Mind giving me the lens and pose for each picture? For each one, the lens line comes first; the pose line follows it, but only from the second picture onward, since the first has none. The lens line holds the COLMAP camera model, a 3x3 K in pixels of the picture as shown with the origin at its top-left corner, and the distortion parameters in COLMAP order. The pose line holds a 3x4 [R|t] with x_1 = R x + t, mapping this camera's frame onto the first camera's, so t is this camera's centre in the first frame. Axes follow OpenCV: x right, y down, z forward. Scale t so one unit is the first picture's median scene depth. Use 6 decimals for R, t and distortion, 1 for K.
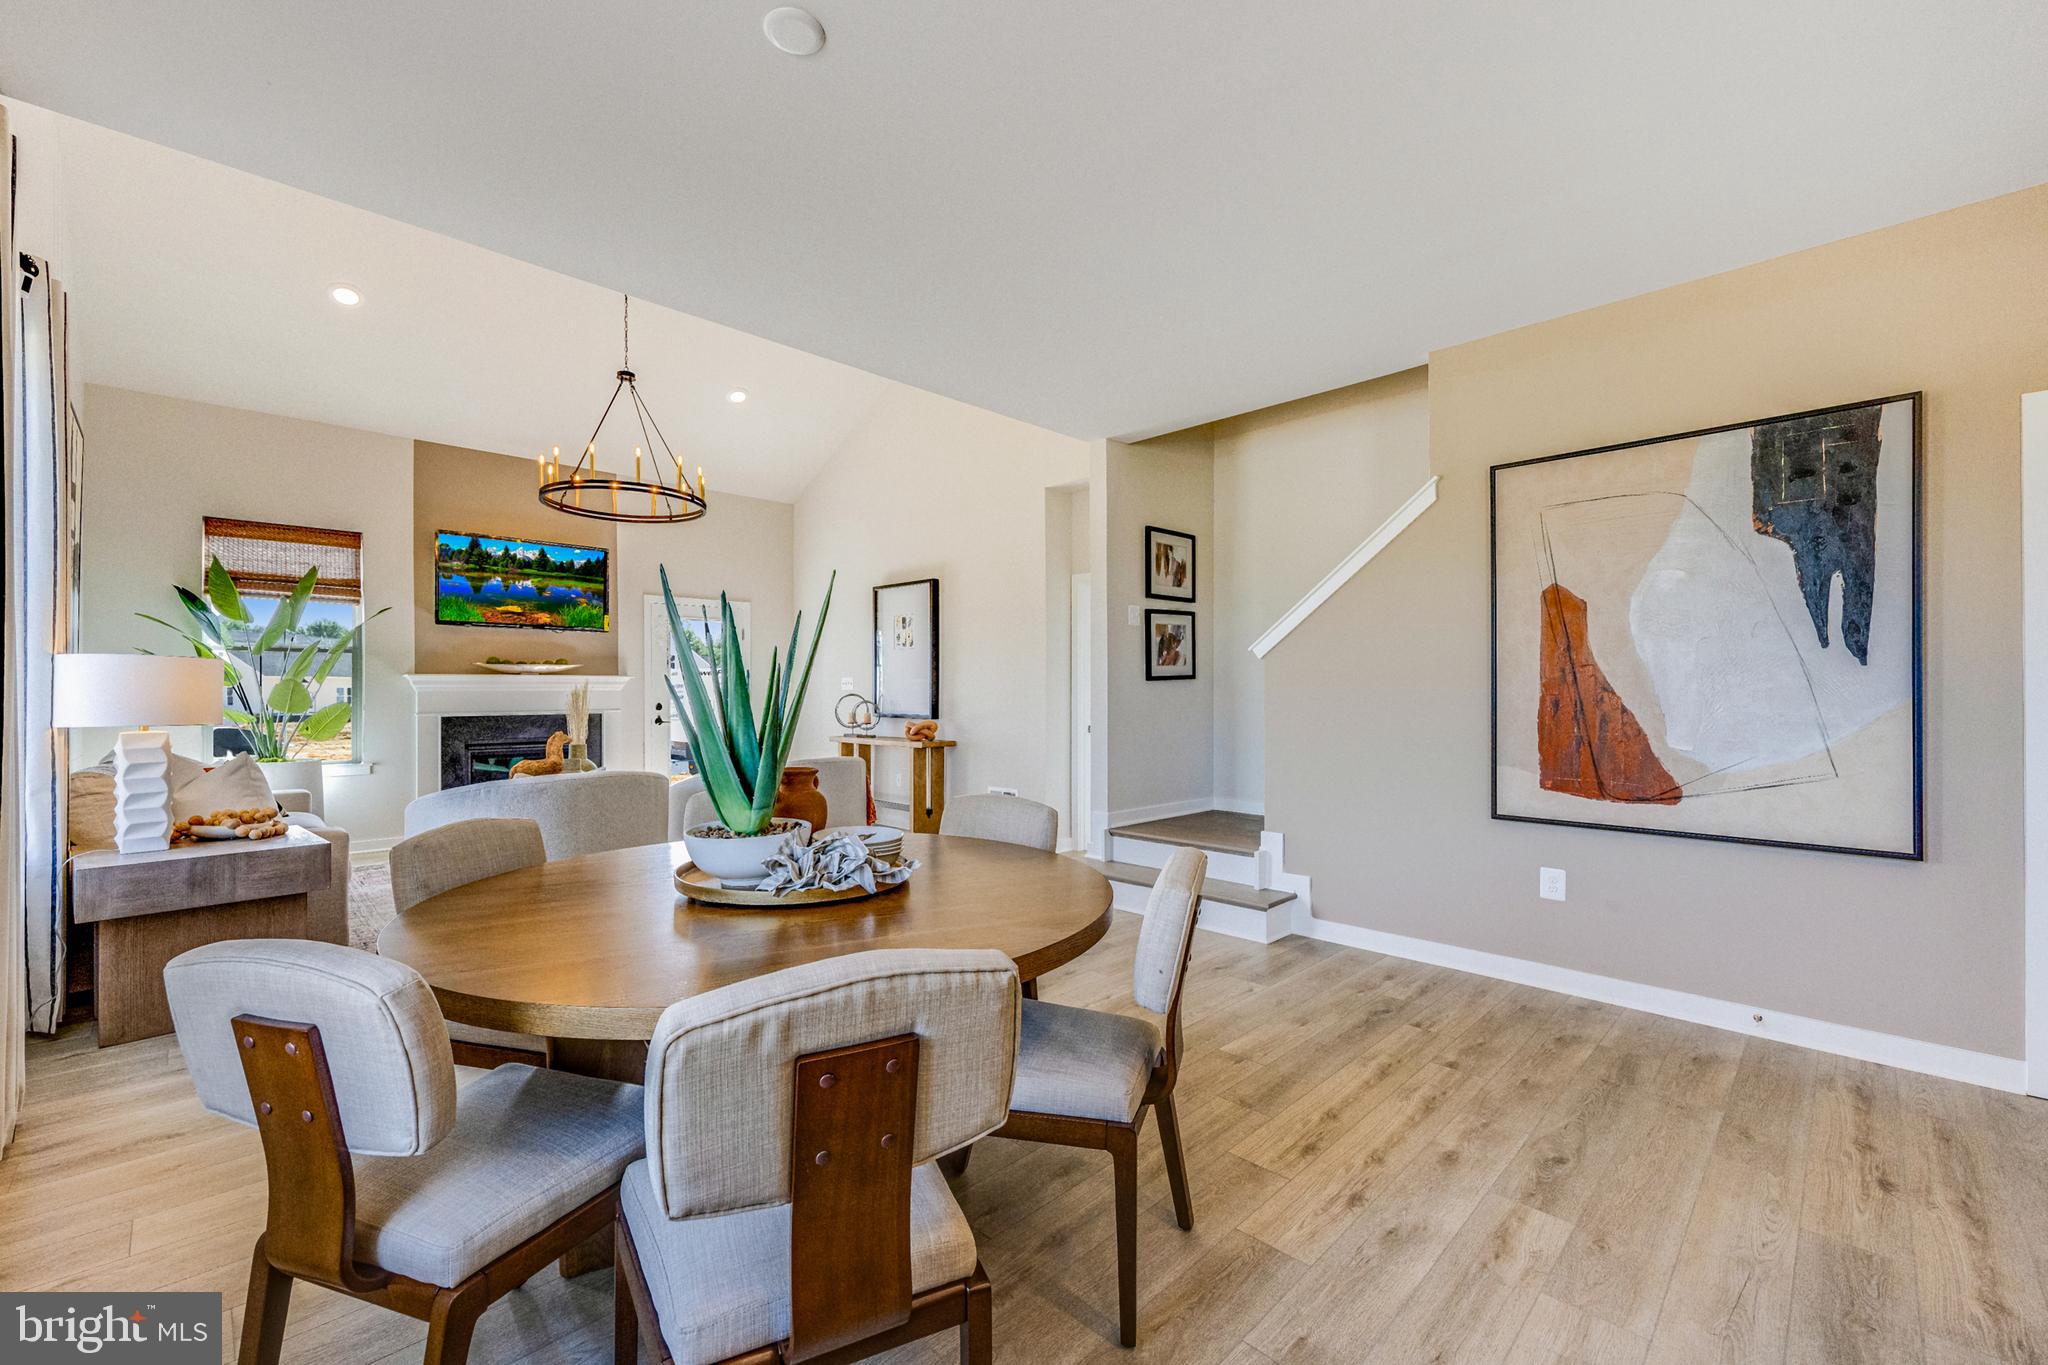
lens RADIAL K [[848.7, 0, 1028.0], [0, 848.7, 692.2], [0, 0, 1]] dist [0.004088, 0.000448]
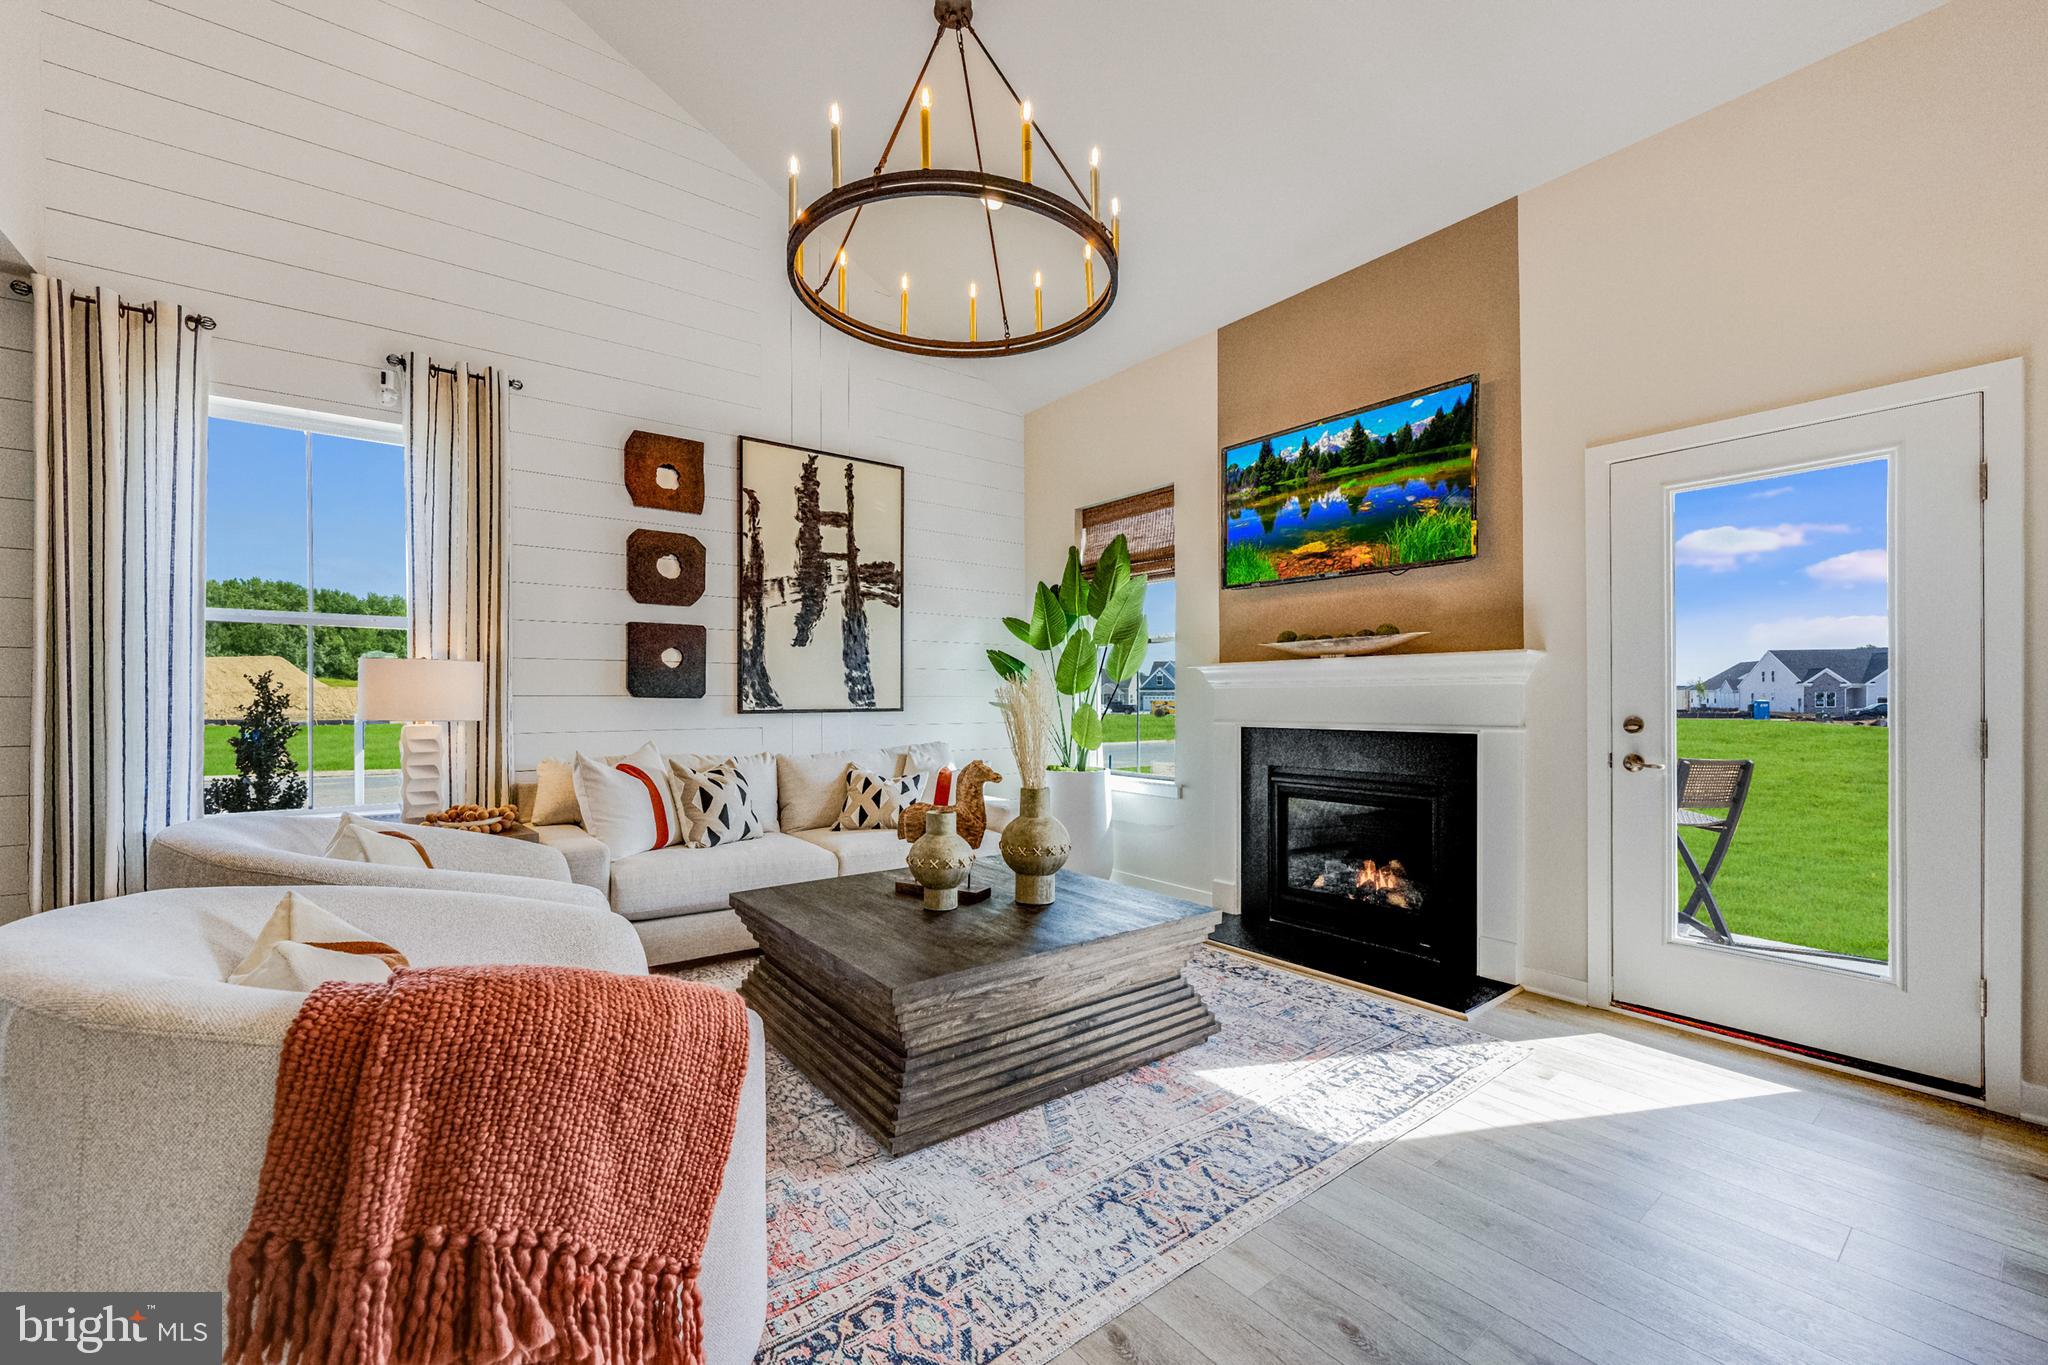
lens RADIAL K [[848.7, 0, 988.2], [0, 848.7, 704.9], [0, 0, 1]] dist [0.004088, 0.000448]
pose [[-0.129908, 0.010826, -0.991467, -0.011473], [0.004613, 0.999936, 0.010315, 0.001766], [0.991515, -0.003233, -0.129950, 0.856754]]
